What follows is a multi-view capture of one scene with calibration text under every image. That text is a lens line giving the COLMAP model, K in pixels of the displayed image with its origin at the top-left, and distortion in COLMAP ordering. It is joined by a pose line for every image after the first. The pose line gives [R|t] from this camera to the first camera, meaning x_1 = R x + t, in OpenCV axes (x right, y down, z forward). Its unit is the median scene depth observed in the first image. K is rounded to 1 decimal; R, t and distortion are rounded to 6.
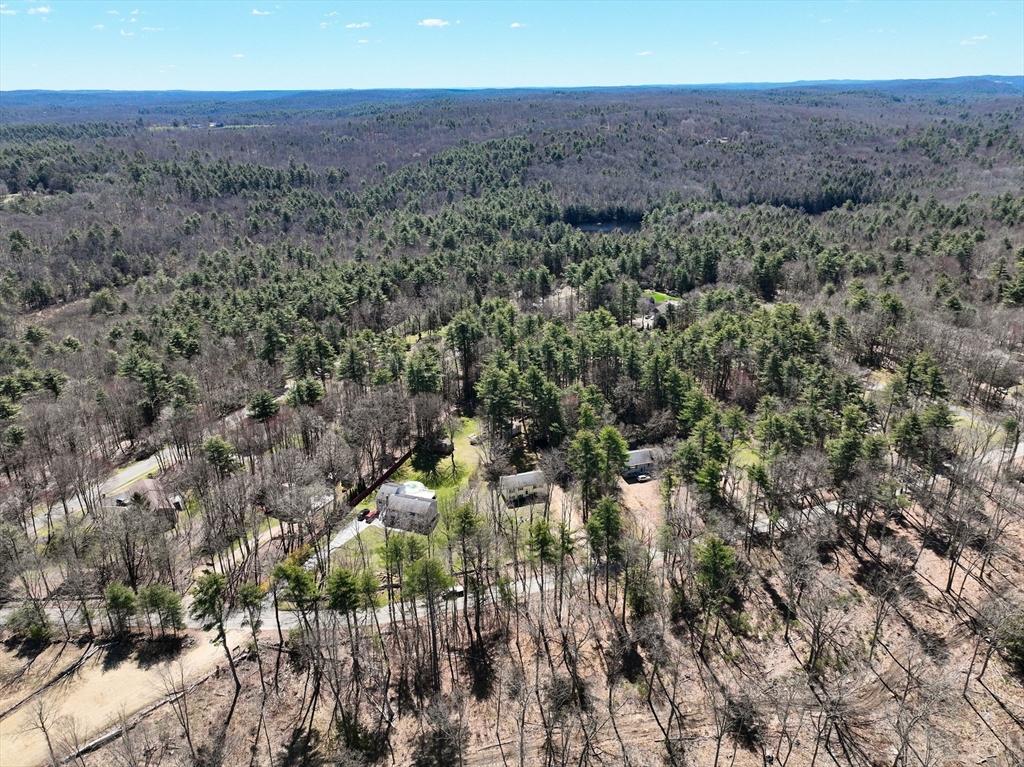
lens RADIAL K [[719.6, 0, 512.0], [0, 719.6, 383.5], [0, 0, 1]] dist [0.006972, 0.005336]
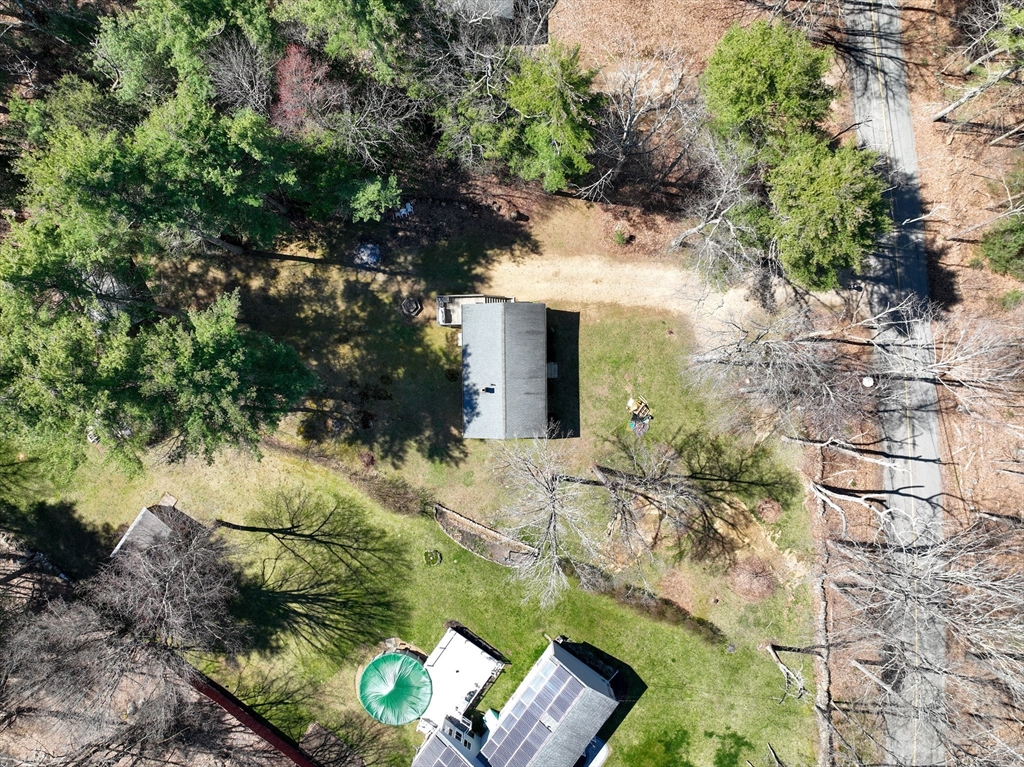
lens RADIAL K [[719.6, 0, 512.0], [0, 719.6, 383.5], [0, 0, 1]] dist [0.006972, 0.005336]
pose [[0.292221, -0.956291, -0.010657, 0.008266], [0.367130, 0.101883, 0.924573, -0.091734], [-0.883075, -0.274093, 0.380856, 0.515166]]
